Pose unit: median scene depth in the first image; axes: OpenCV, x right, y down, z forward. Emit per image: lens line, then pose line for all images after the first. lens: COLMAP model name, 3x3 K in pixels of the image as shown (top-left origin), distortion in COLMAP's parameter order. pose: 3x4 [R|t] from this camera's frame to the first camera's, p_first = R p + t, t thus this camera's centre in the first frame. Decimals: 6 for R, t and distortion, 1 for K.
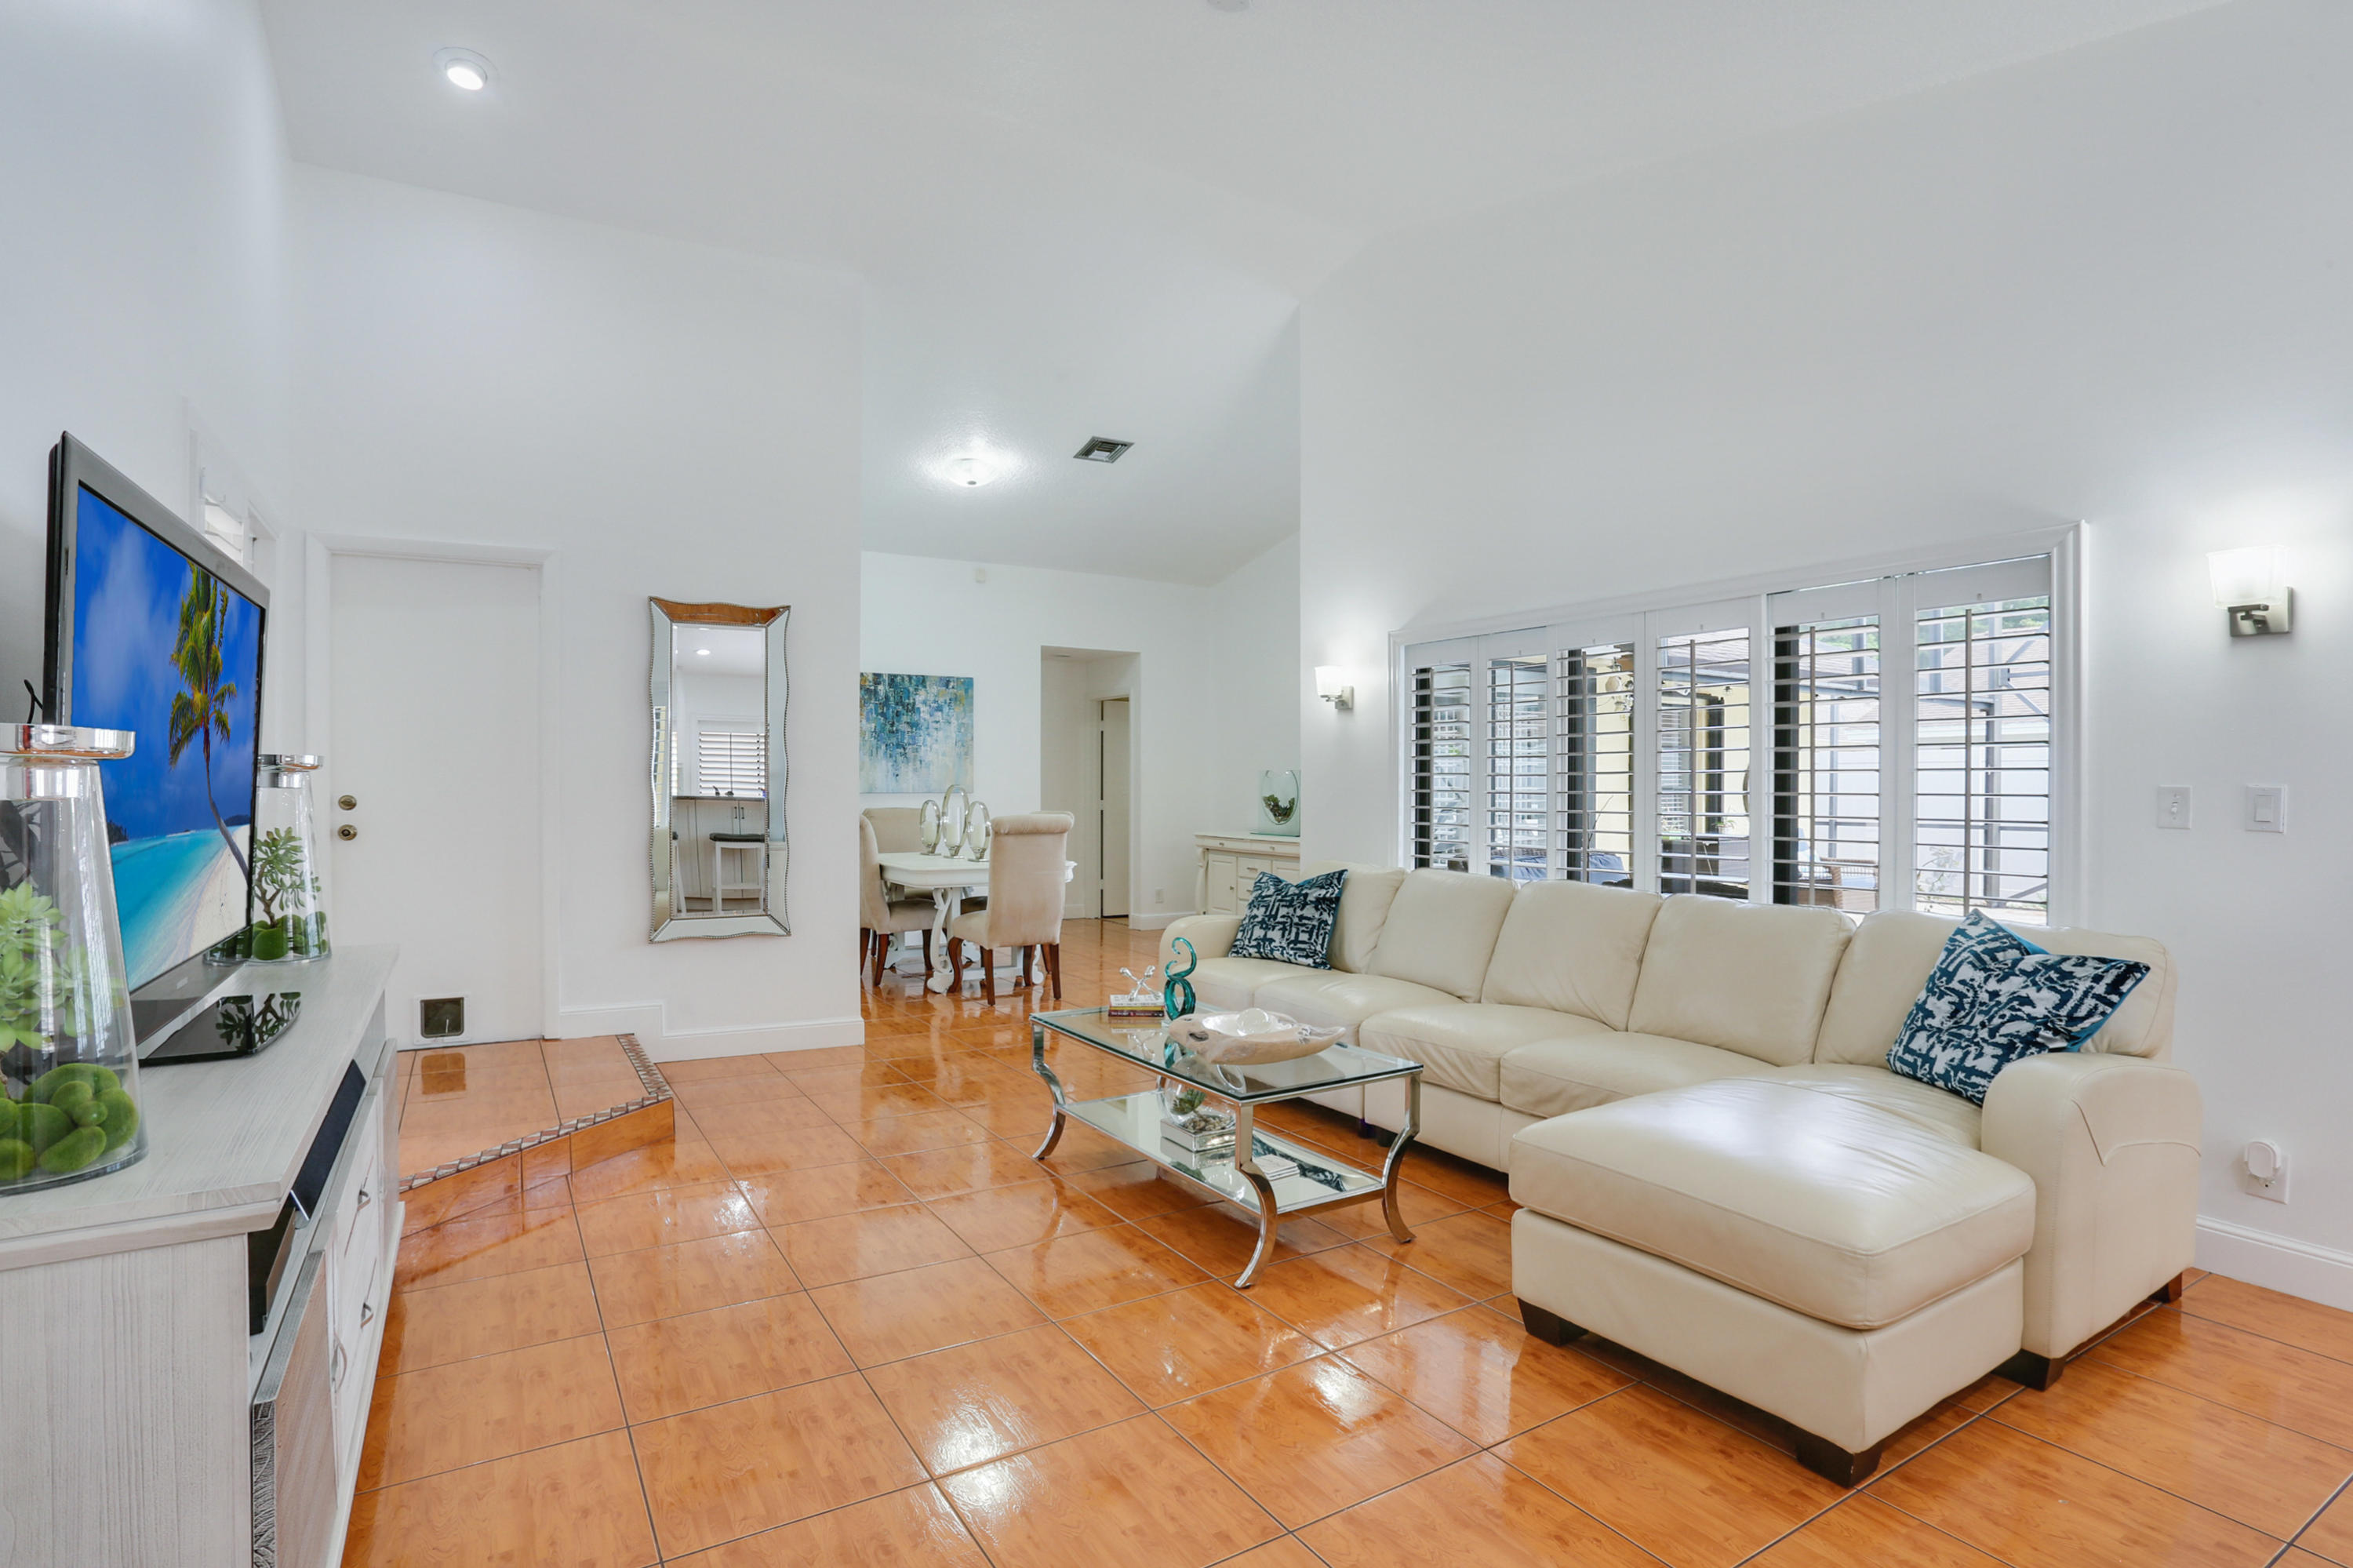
lens RADIAL K [[1151.5, 0, 1190.6], [0, 1151.5, 780.2], [0, 0, 1]] dist [-0.009872, 0.003765]
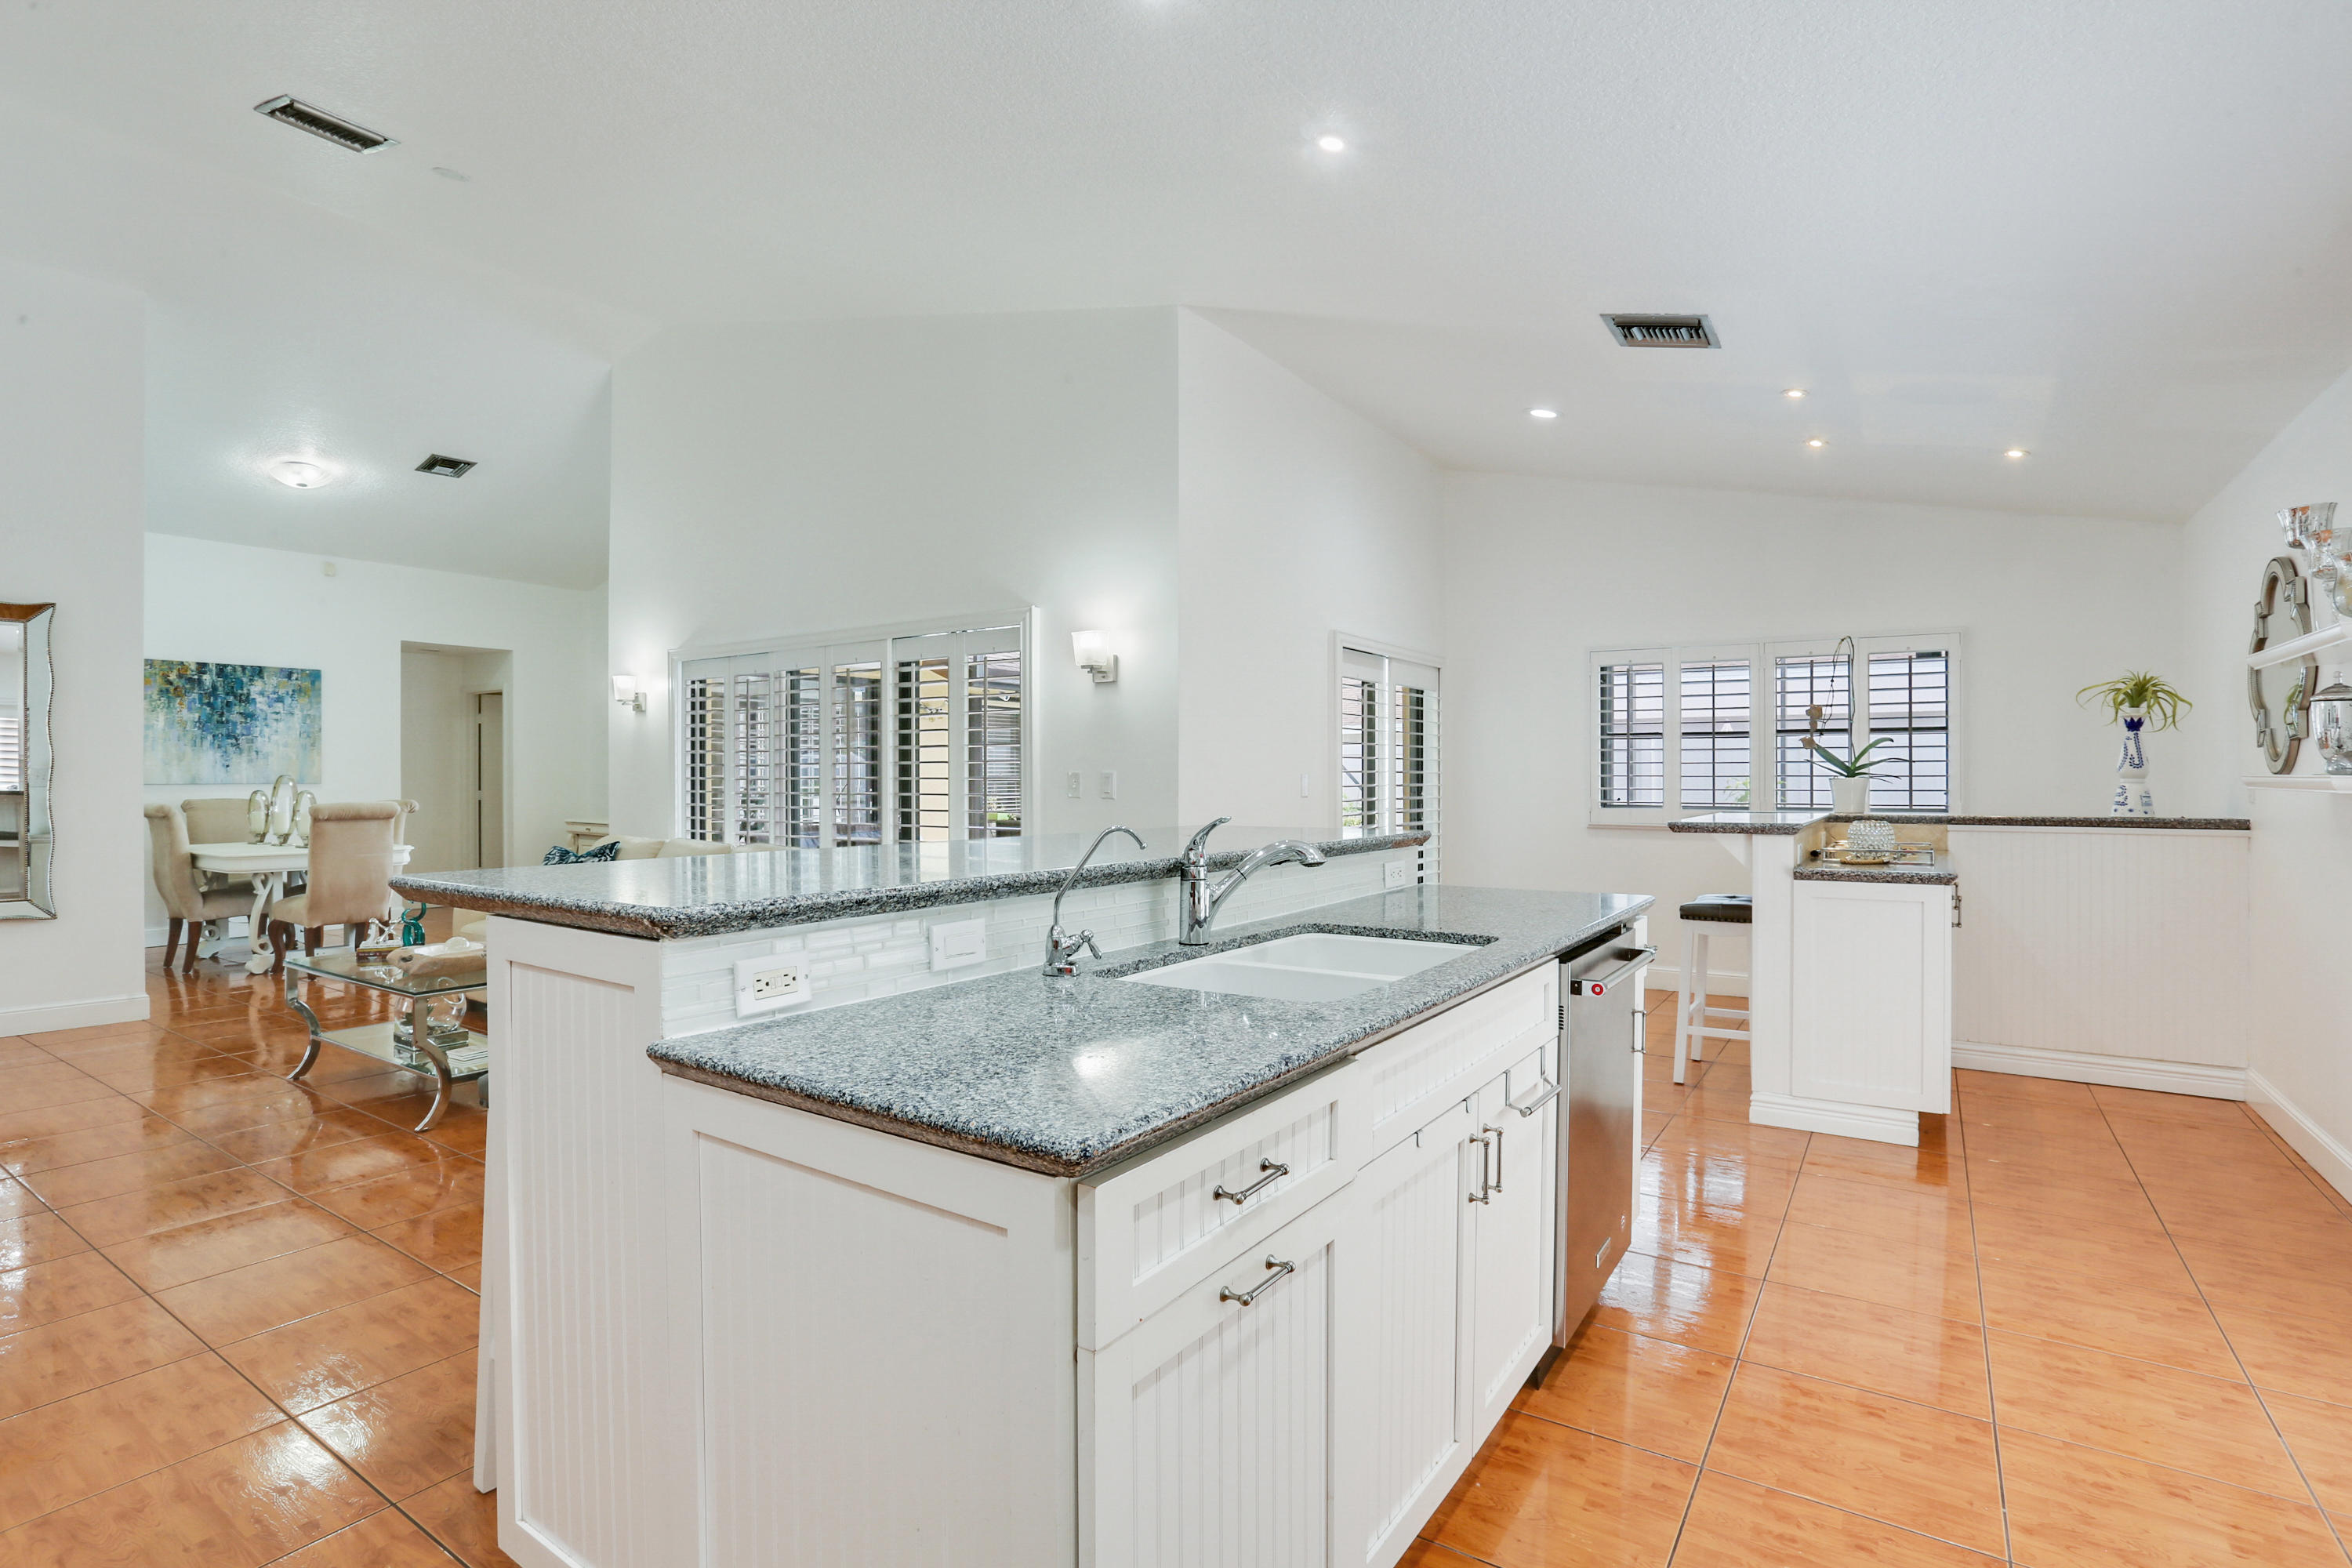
lens RADIAL K [[1151.0, 0, 1151.2], [0, 1151.0, 767.9], [0, 0, 1]] dist [-0.009872, 0.003765]
pose [[0.929685, -0.000256, 0.368354, 0.142873], [0.001958, 0.999989, -0.004245, 0.003529], [-0.368349, 0.004667, 0.929676, -0.246884]]
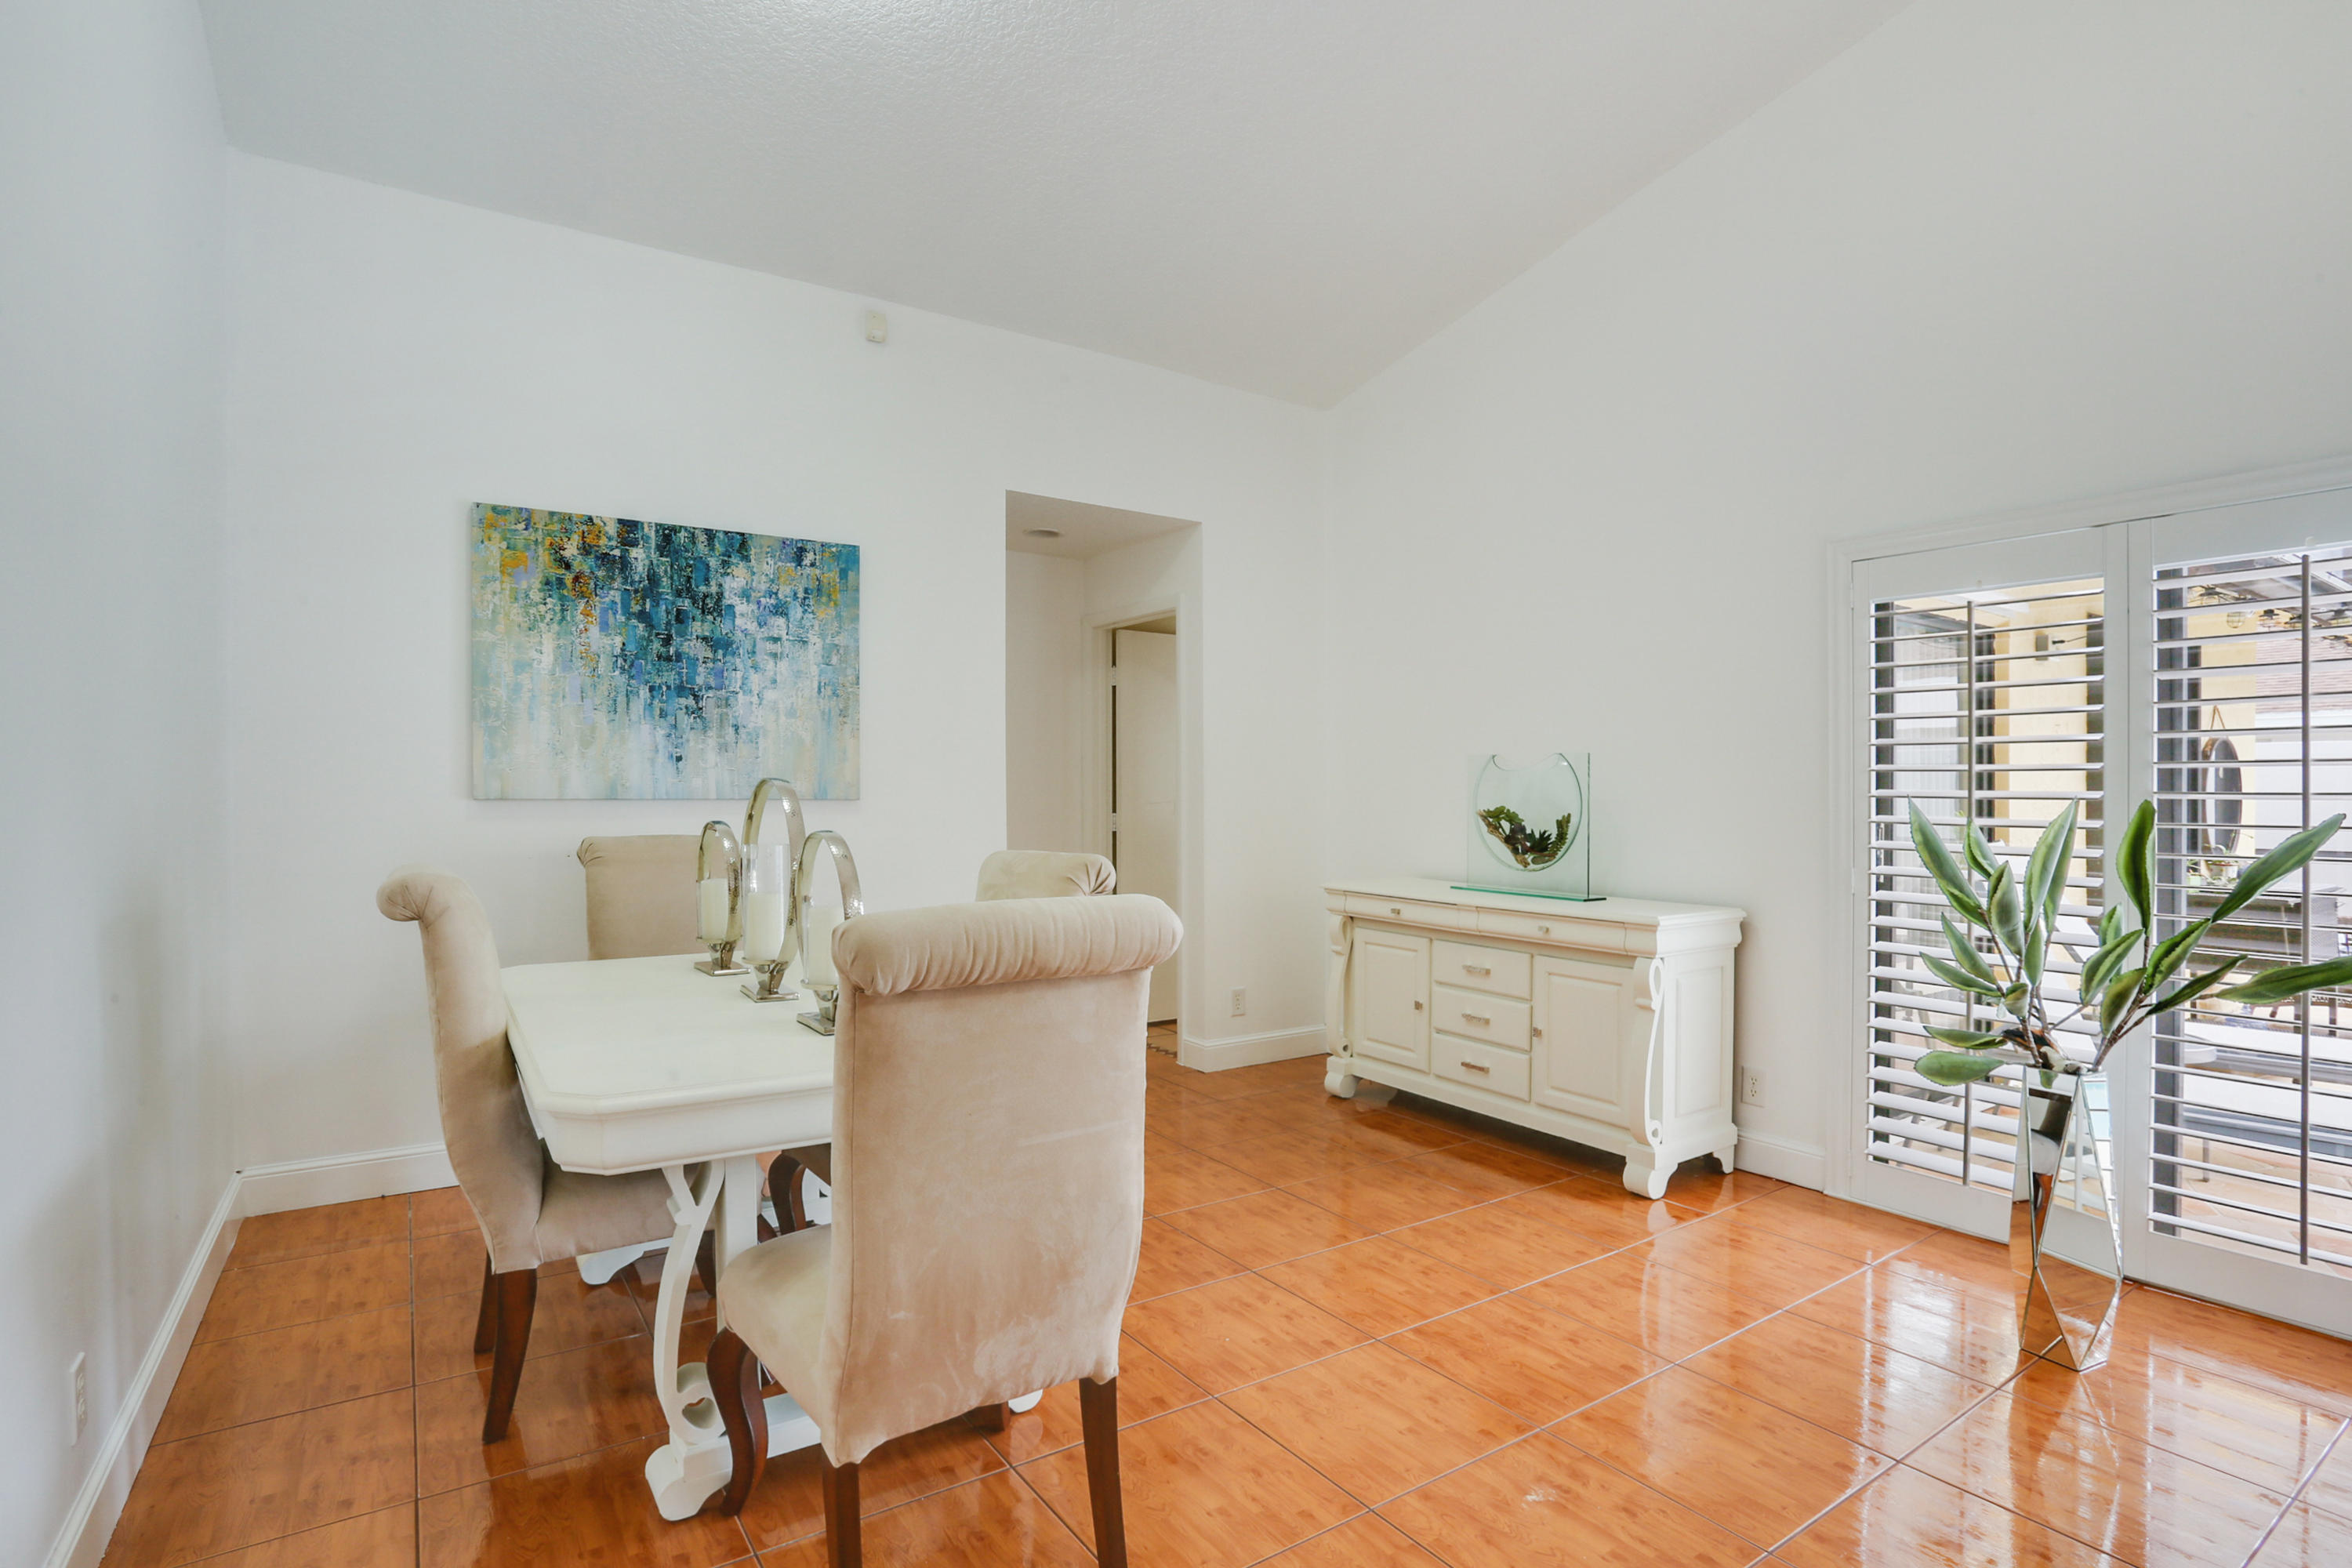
lens RADIAL K [[1151.0, 0, 1168.4], [0, 1151.0, 797.9], [0, 0, 1]] dist [-0.009872, 0.003765]
pose [[0.999661, 0.004309, 0.025679, -0.095850], [-0.004621, 0.999916, 0.012101, 0.005084], [-0.025625, -0.012216, 0.999597, 0.661508]]
